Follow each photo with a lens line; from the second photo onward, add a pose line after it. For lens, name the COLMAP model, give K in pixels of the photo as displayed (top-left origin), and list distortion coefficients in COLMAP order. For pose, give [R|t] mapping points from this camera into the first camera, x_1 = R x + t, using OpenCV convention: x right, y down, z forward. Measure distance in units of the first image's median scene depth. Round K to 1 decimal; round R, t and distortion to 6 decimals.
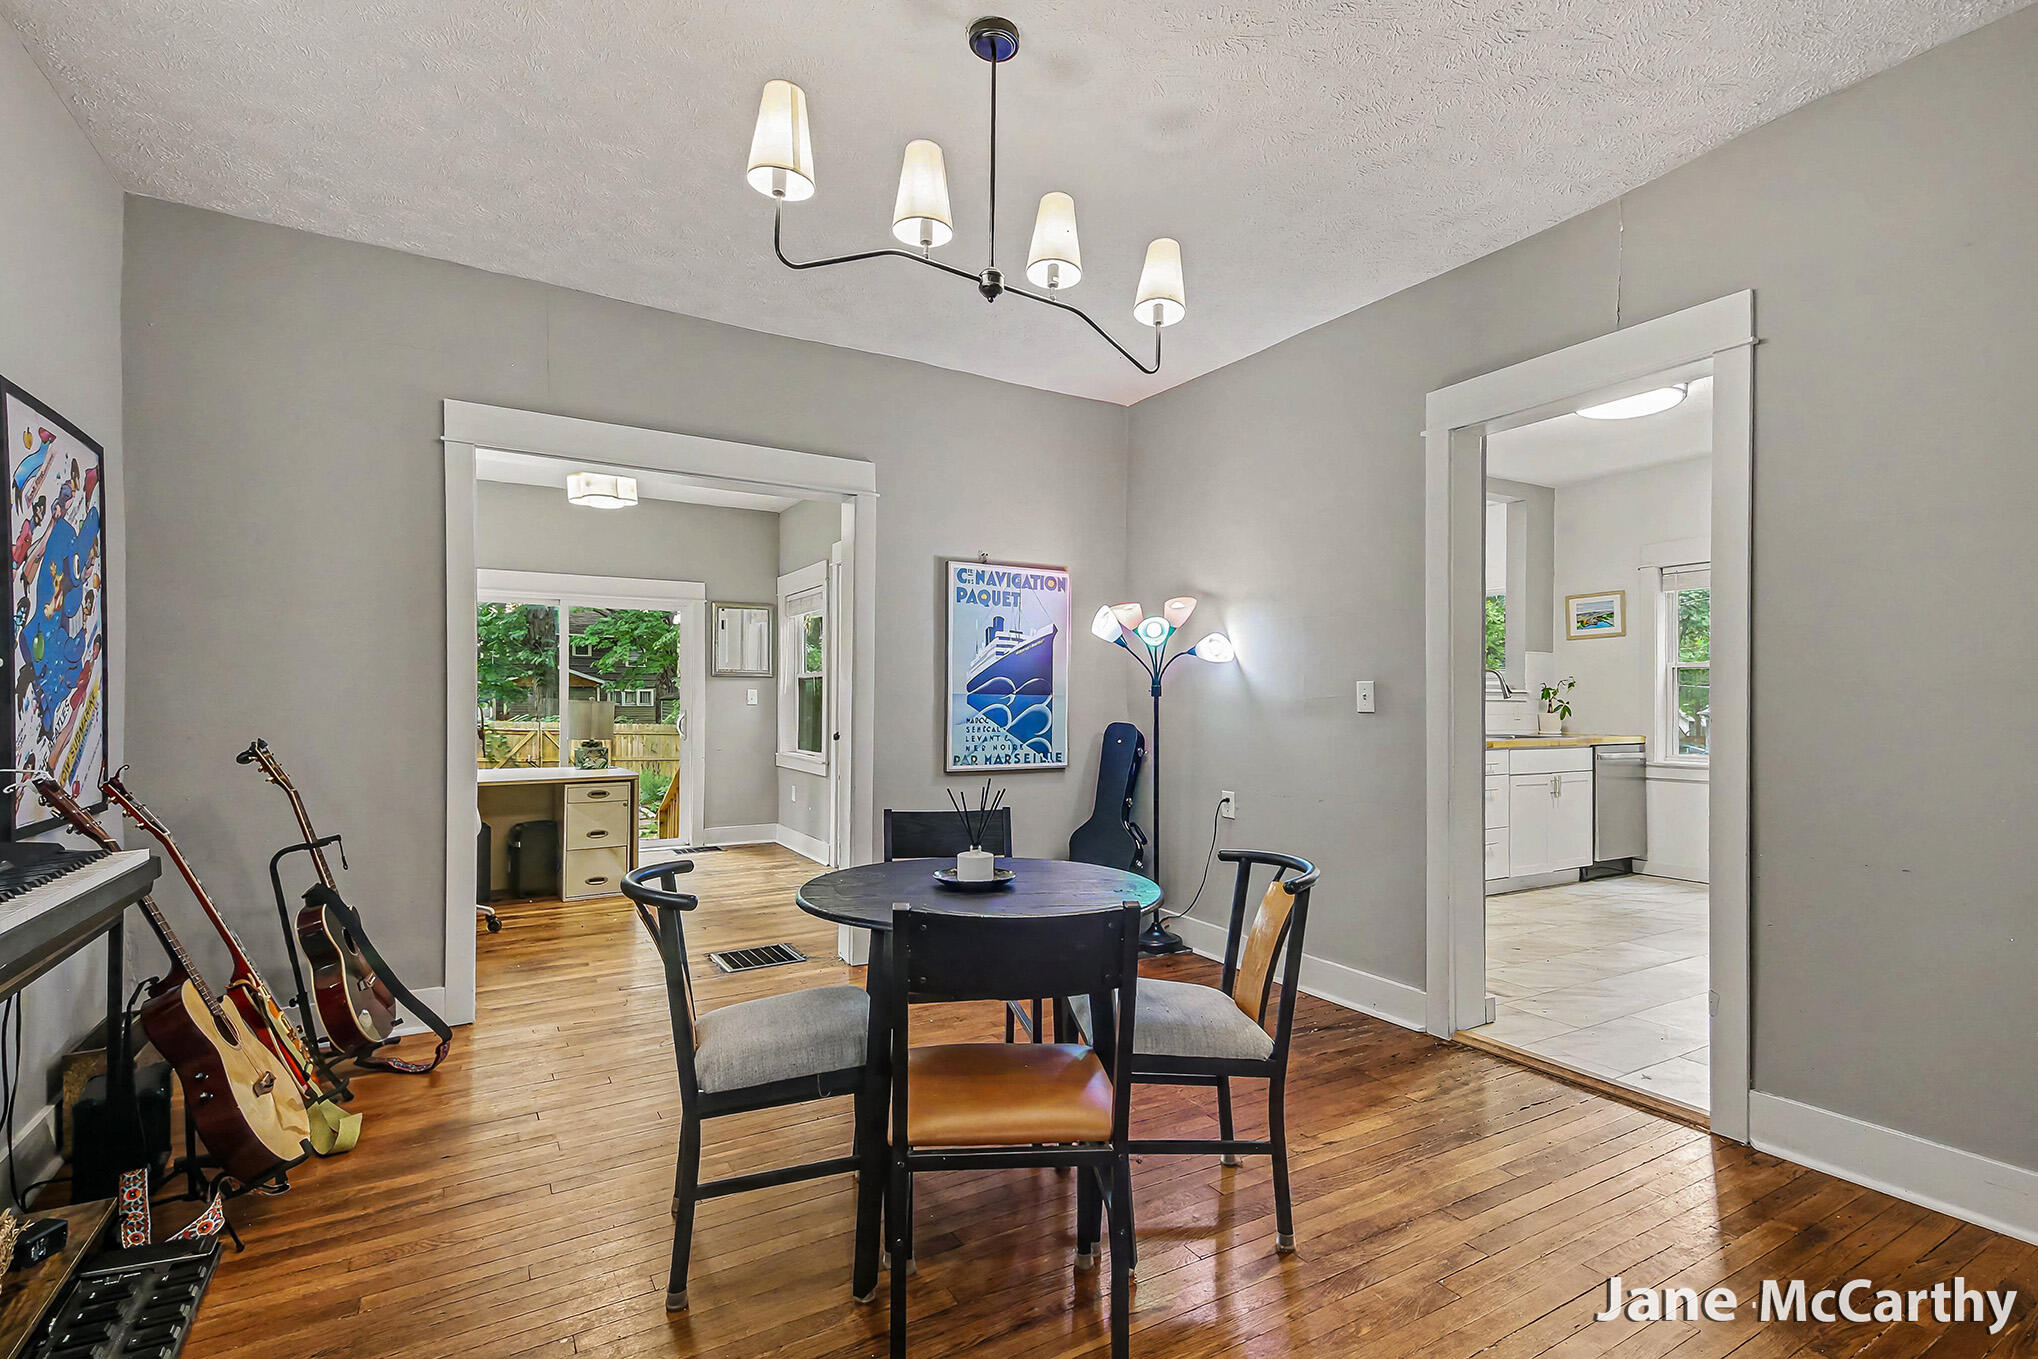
lens RADIAL K [[932.9, 0, 994.9], [0, 932.9, 691.8], [0, 0, 1]] dist [0.014351, -0.000351]
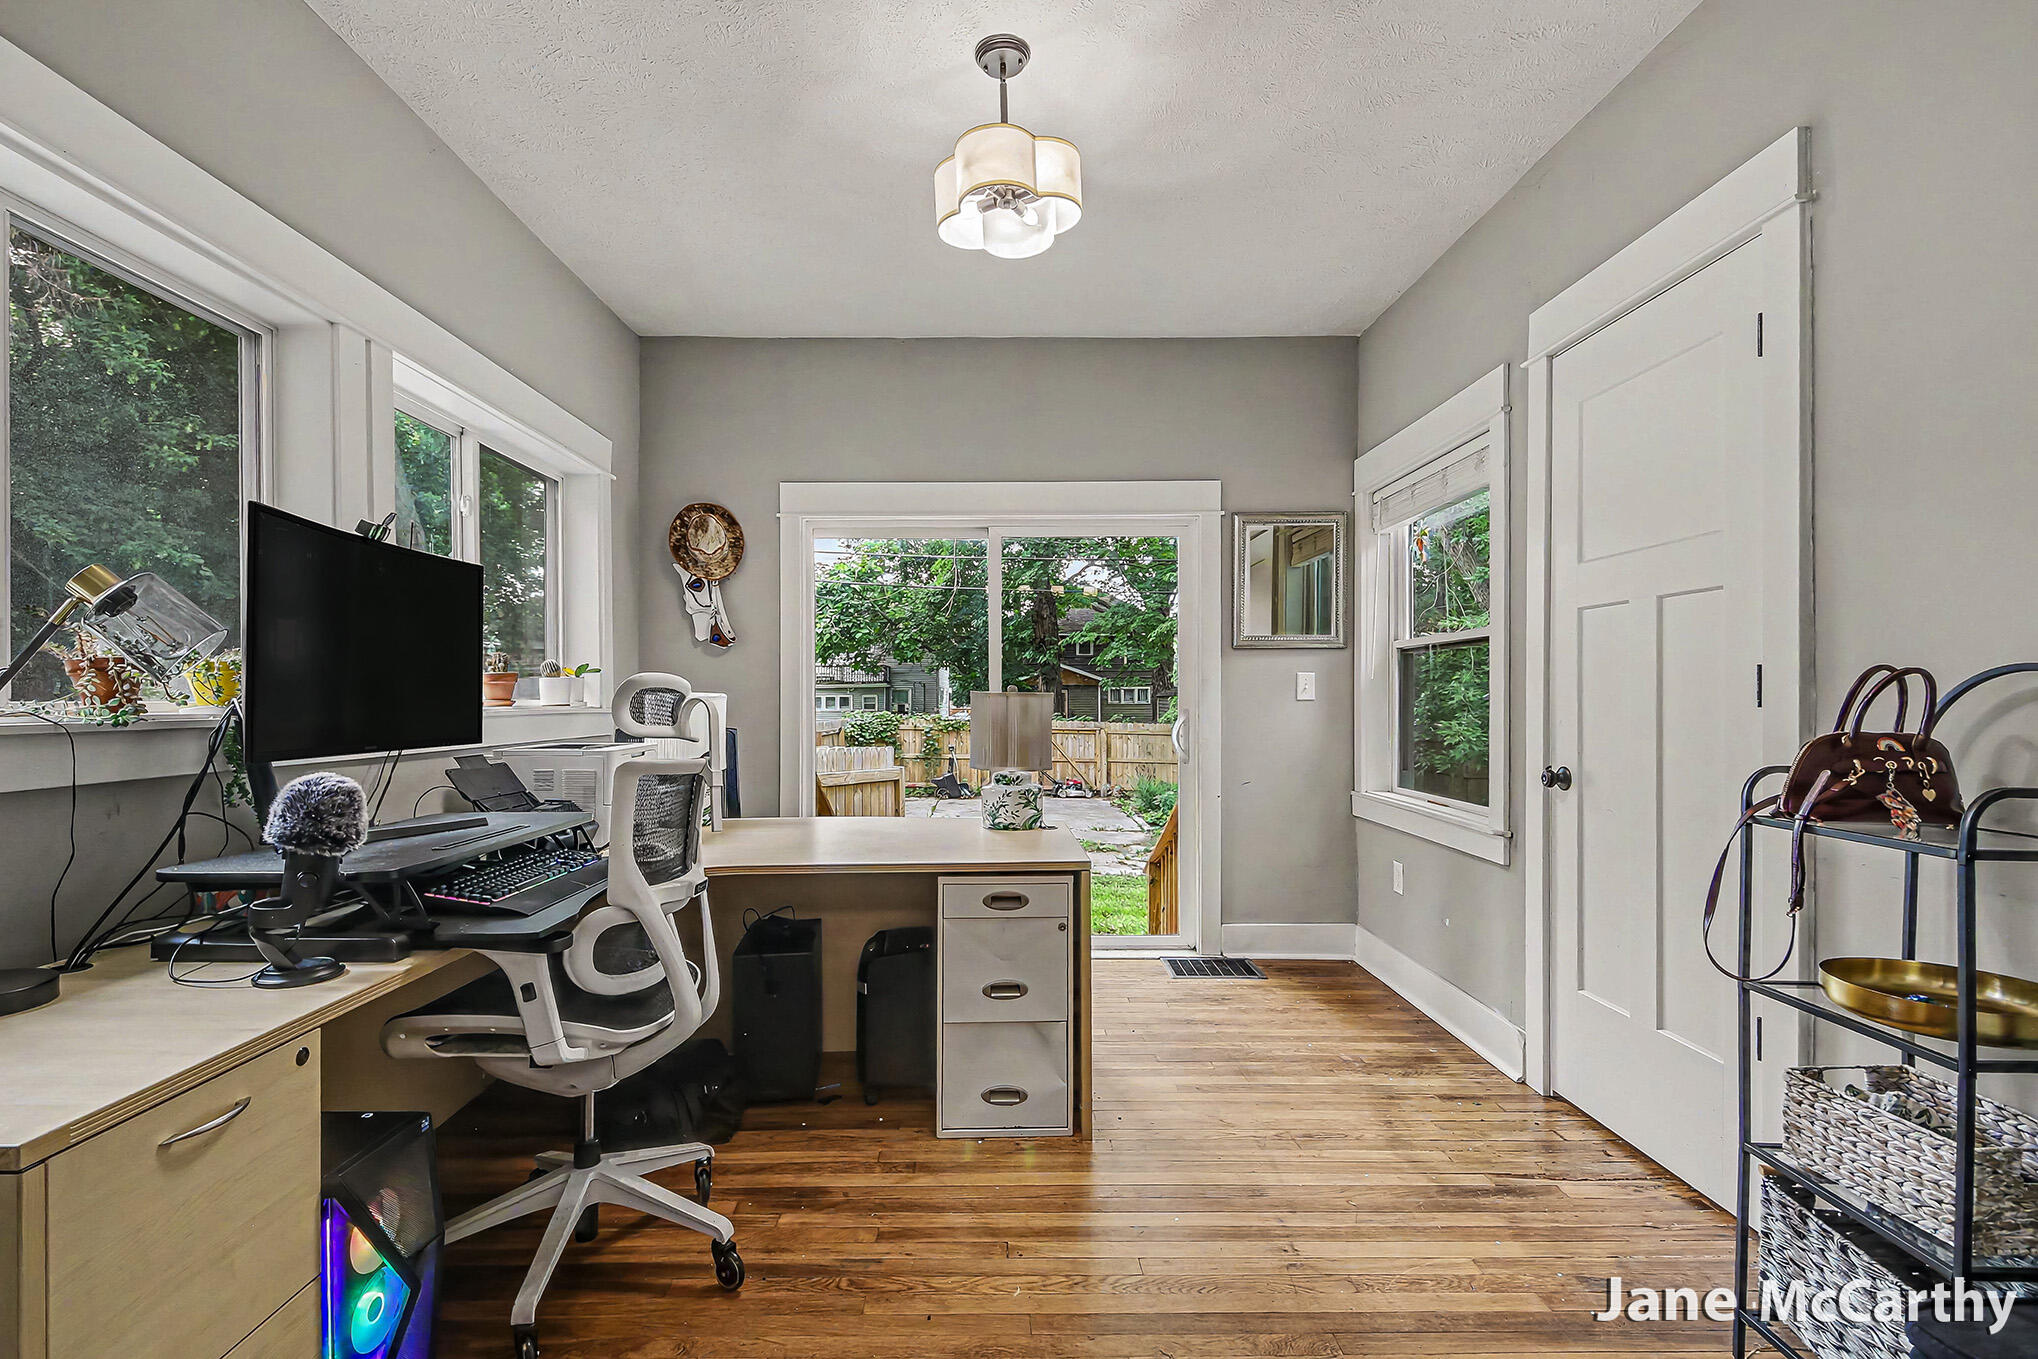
lens RADIAL K [[968.8, 0, 1014.6], [0, 968.8, 700.8], [0, 0, 1]] dist [0.018091, -0.016704]
pose [[0.882108, -0.003890, -0.471032, -0.145583], [0.009957, 0.999896, 0.010388, 0.006554], [0.470942, -0.013854, 0.882055, 0.428863]]
